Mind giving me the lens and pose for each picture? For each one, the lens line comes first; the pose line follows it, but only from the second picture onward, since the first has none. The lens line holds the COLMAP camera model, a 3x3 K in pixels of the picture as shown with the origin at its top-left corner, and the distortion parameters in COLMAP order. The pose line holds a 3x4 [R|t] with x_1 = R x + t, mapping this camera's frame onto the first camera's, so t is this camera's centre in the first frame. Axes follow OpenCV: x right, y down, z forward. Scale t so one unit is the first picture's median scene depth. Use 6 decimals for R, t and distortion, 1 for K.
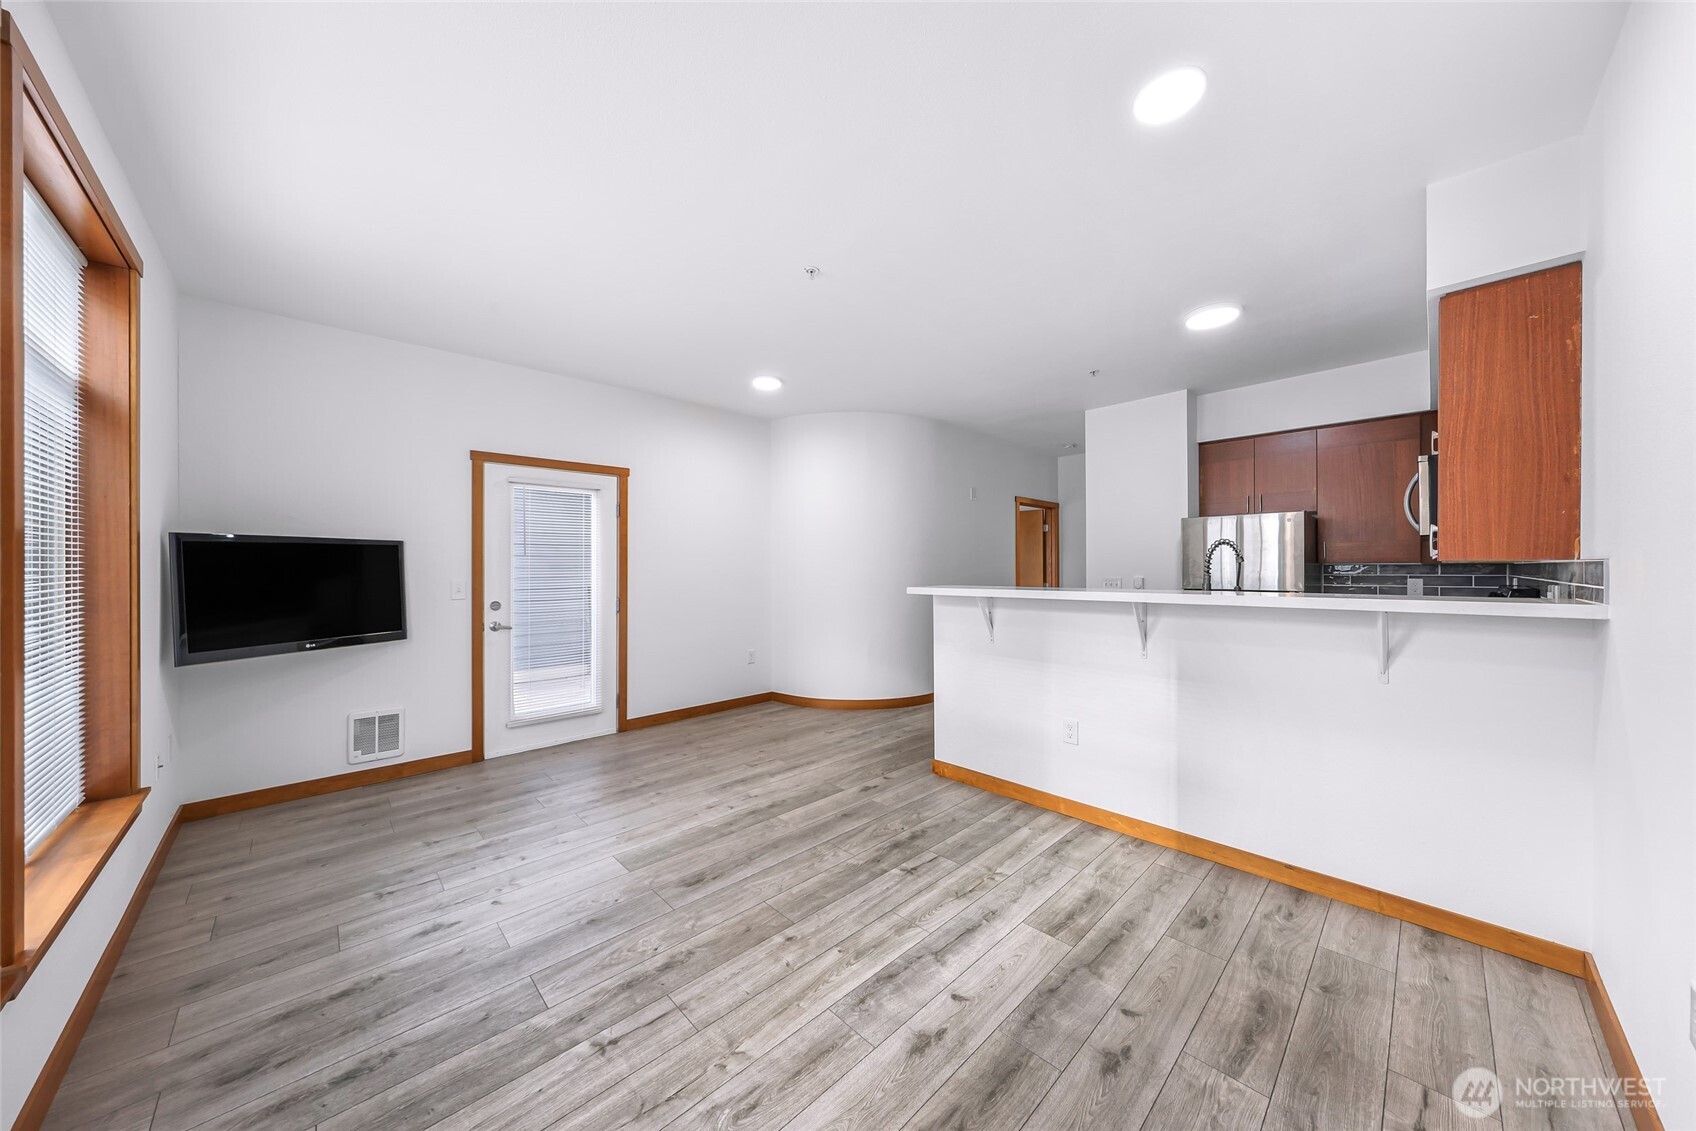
lens RADIAL K [[570.8, 0, 842.5], [0, 570.8, 564.7], [0, 0, 1]] dist [0.002264, 0.000255]
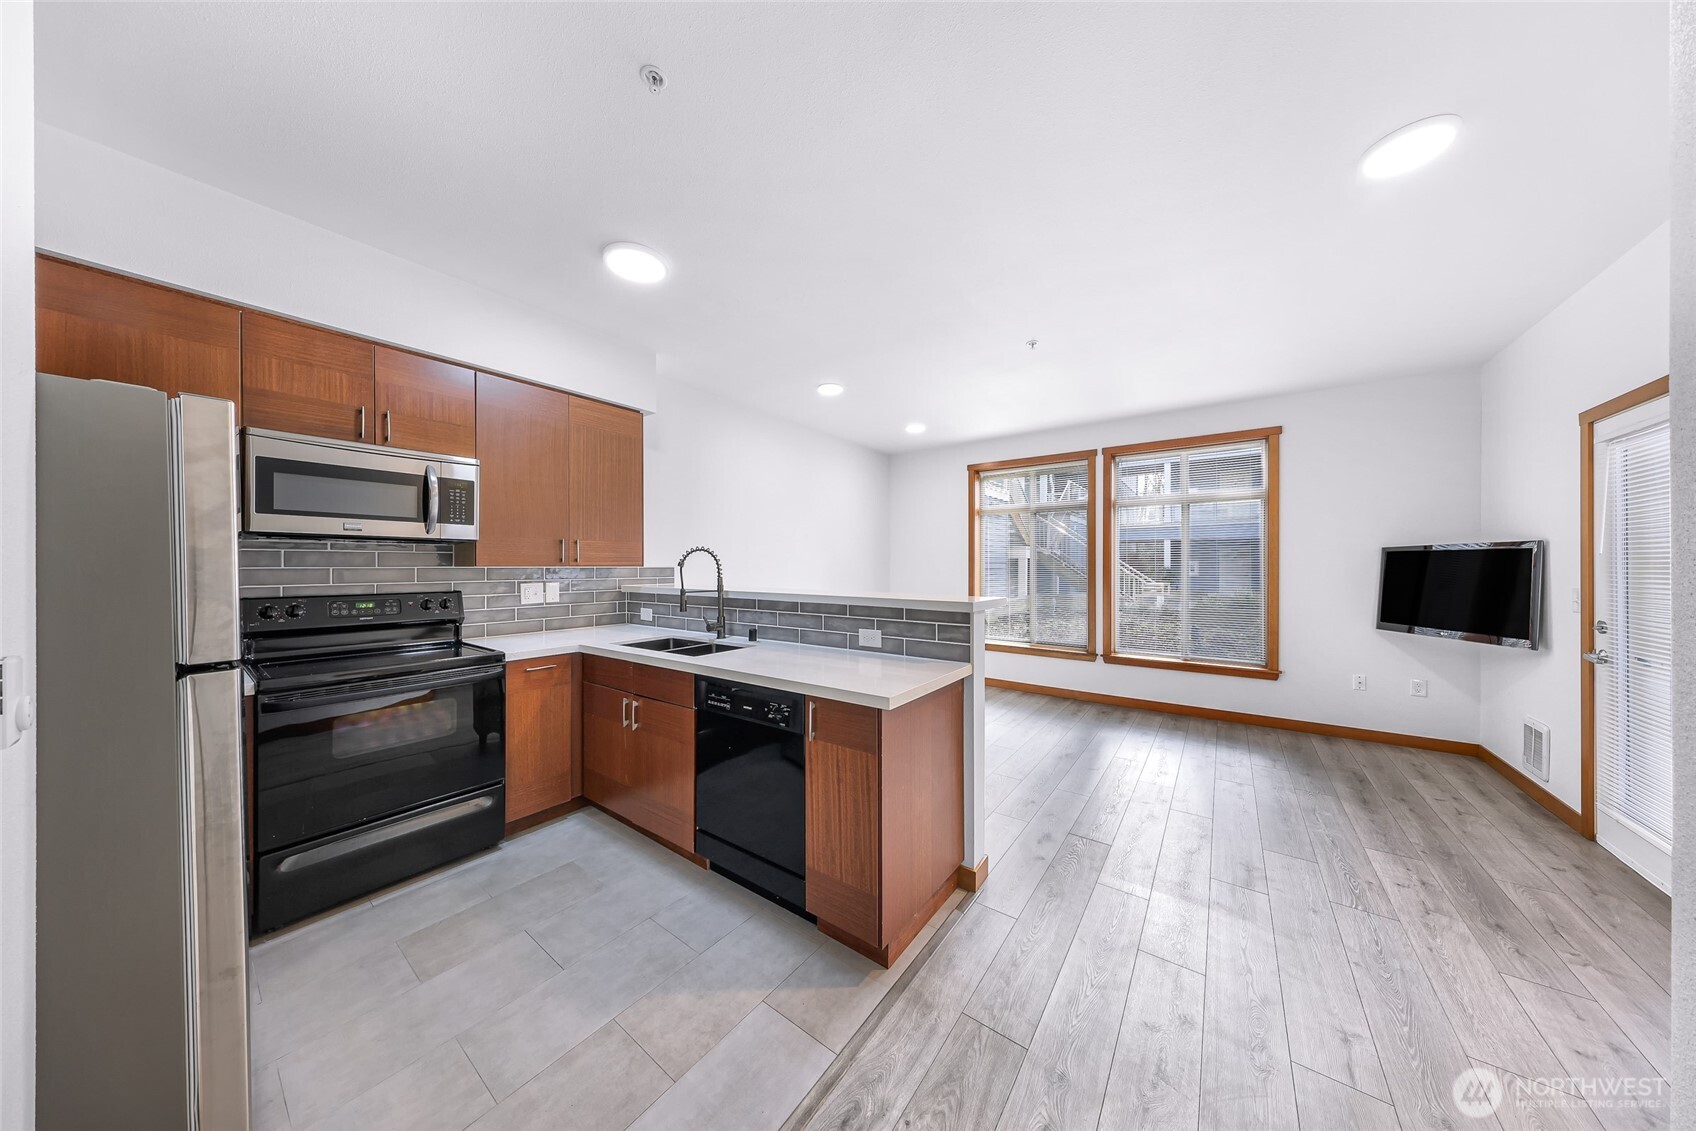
lens RADIAL K [[493.9, 0, 848.0], [0, 493.9, 565.5], [0, 0, 1]] dist [-0.000005, 0.000097]
pose [[-0.984751, -0.000481, -0.173971, 0.542659], [-0.000110, 0.999998, -0.002143, 0.001690], [0.173972, -0.002091, -0.984748, 1.996043]]
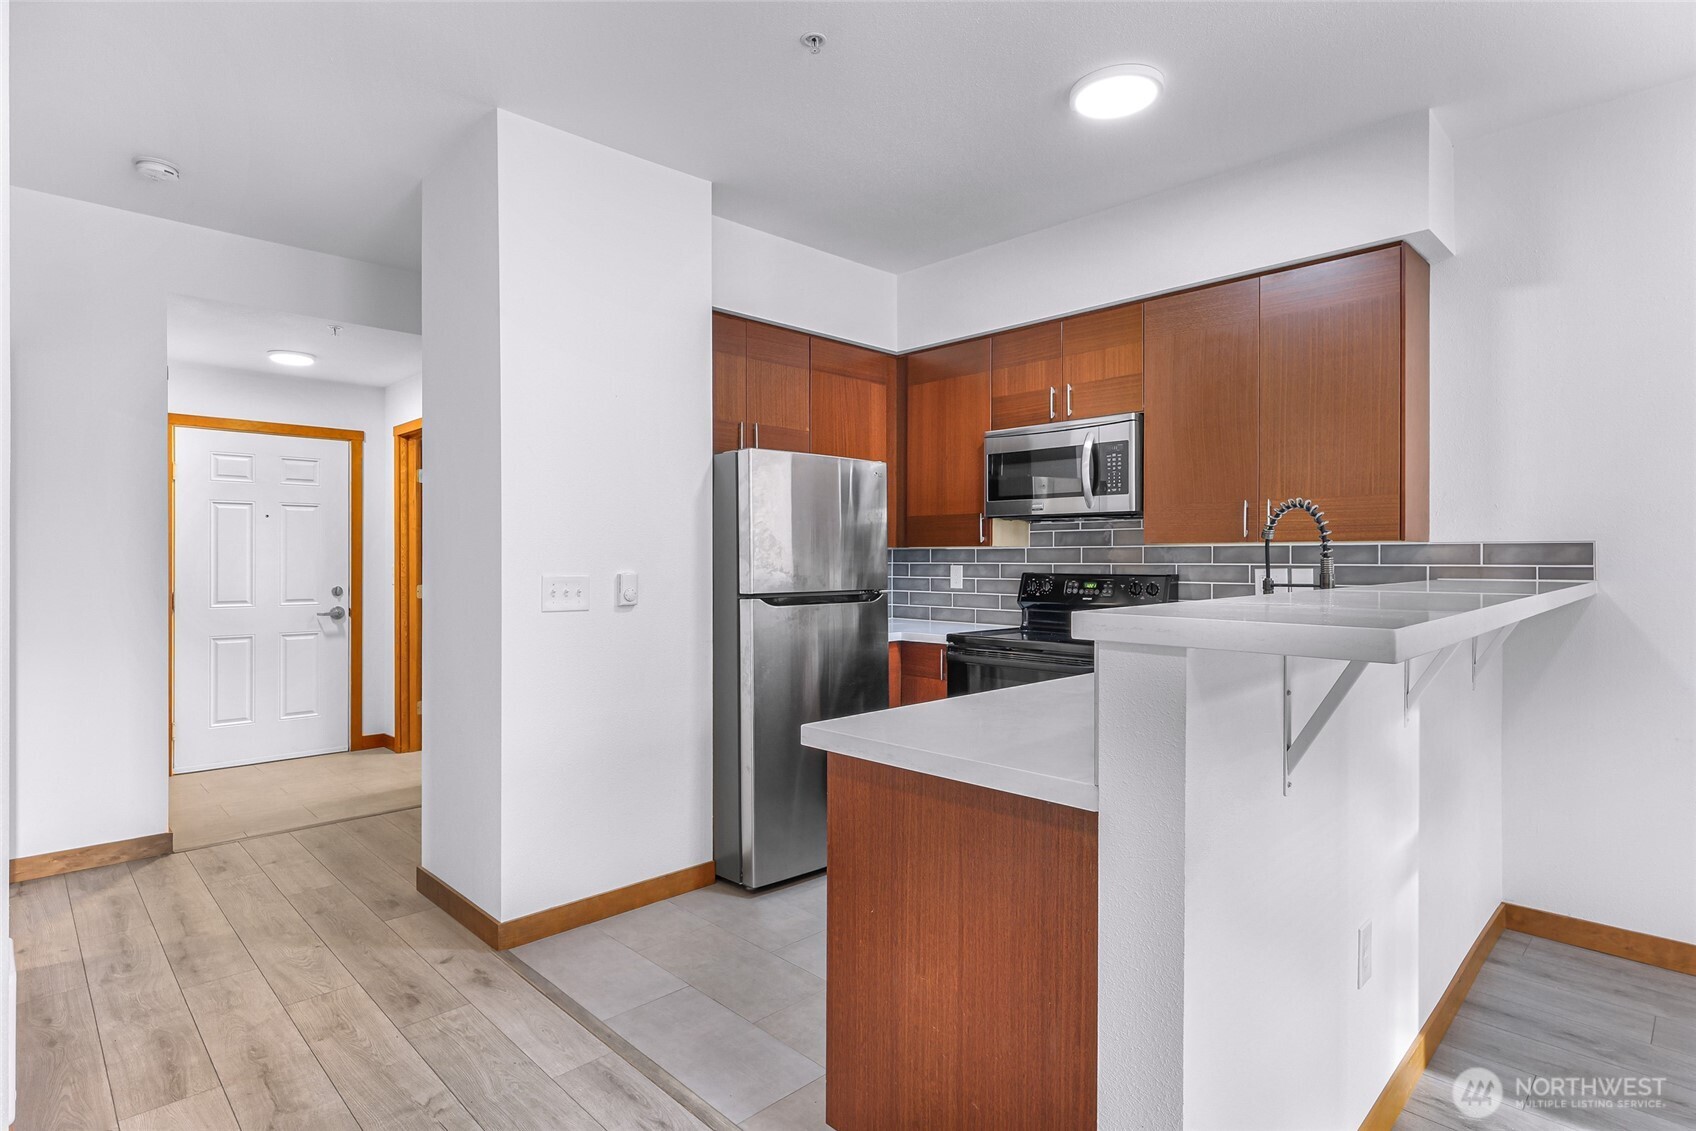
lens RADIAL K [[884.1, 0, 858.6], [0, 884.1, 557.8], [0, 0, 1]] dist [0.021070, -0.001540]
pose [[-0.034338, 0.000905, 0.999410, -0.219615], [-0.002307, 0.999997, -0.000985, 0.024026], [-0.999408, -0.002339, -0.034336, 1.466772]]
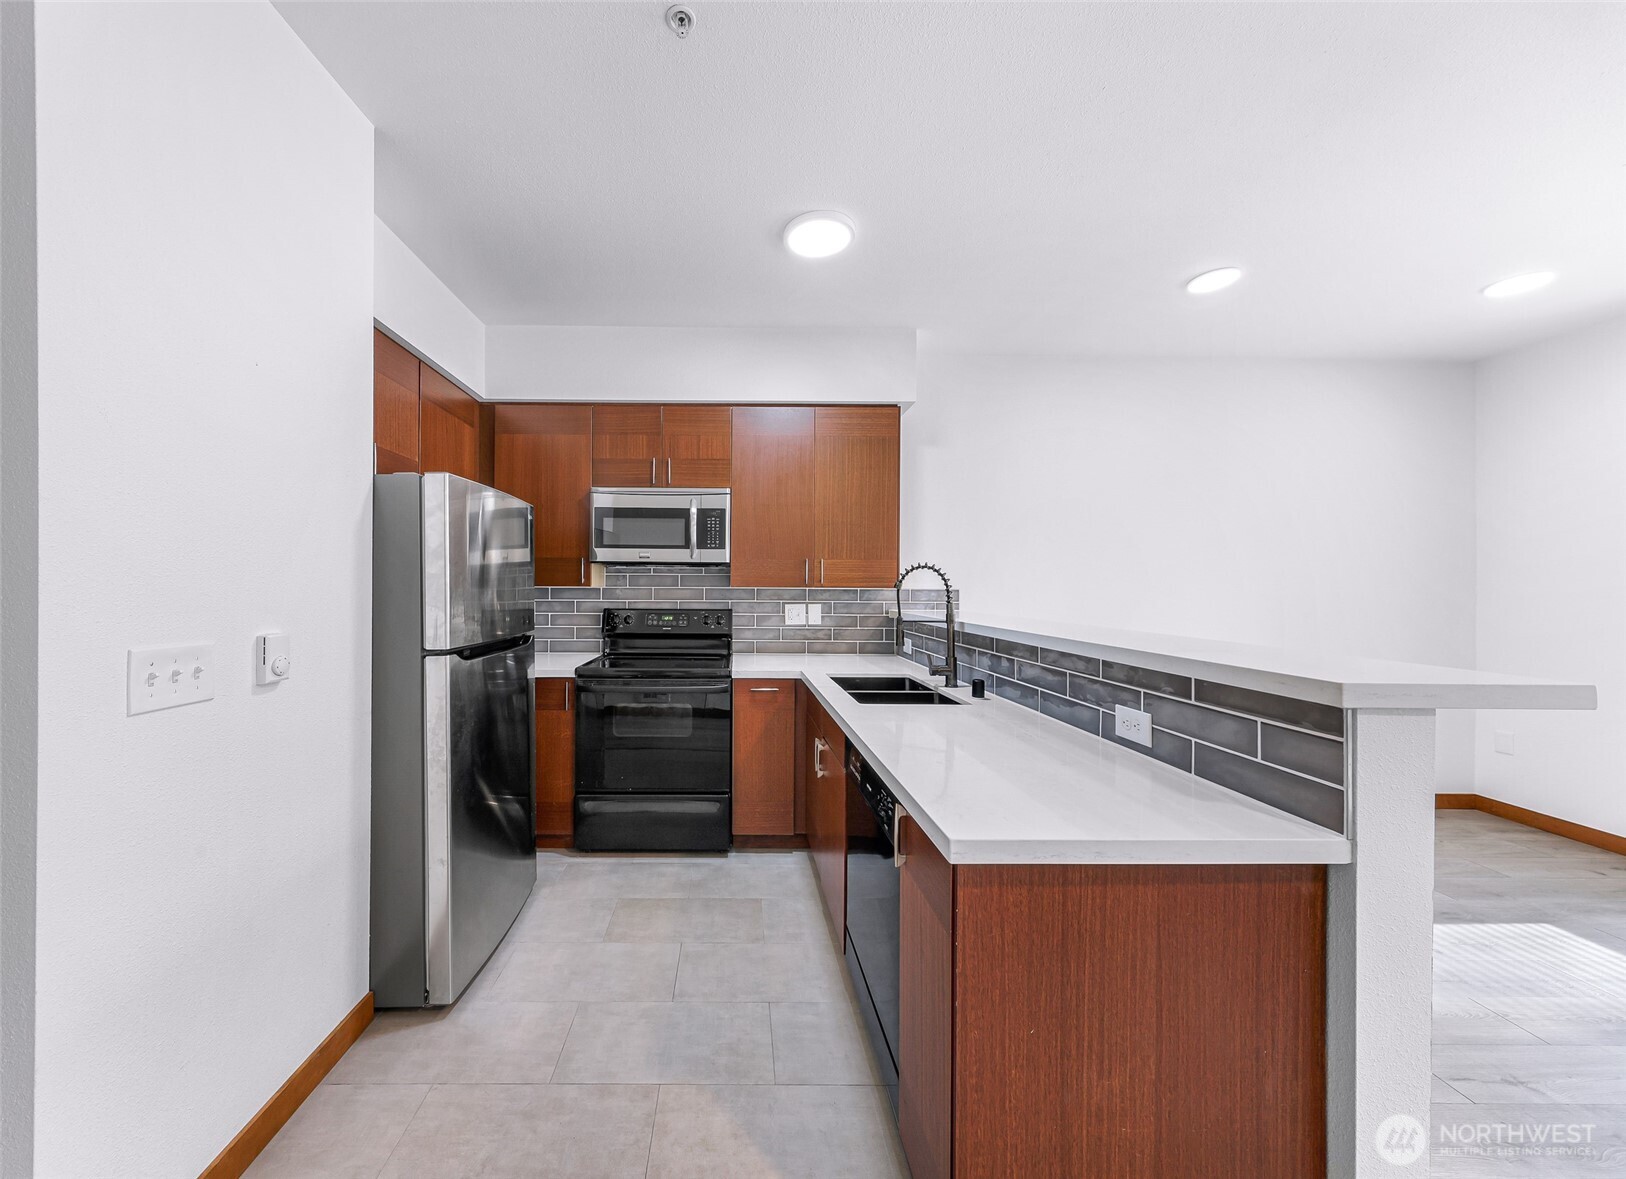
lens RADIAL K [[571.2, 0, 750.1], [0, 571.2, 584.0], [0, 0, 1]] dist [0.005072, -0.000262]
pose [[-0.740586, -0.002635, 0.671956, 0.276216], [-0.007898, 0.999957, -0.004785, 0.000611], [-0.671915, -0.008851, -0.740575, 1.802304]]
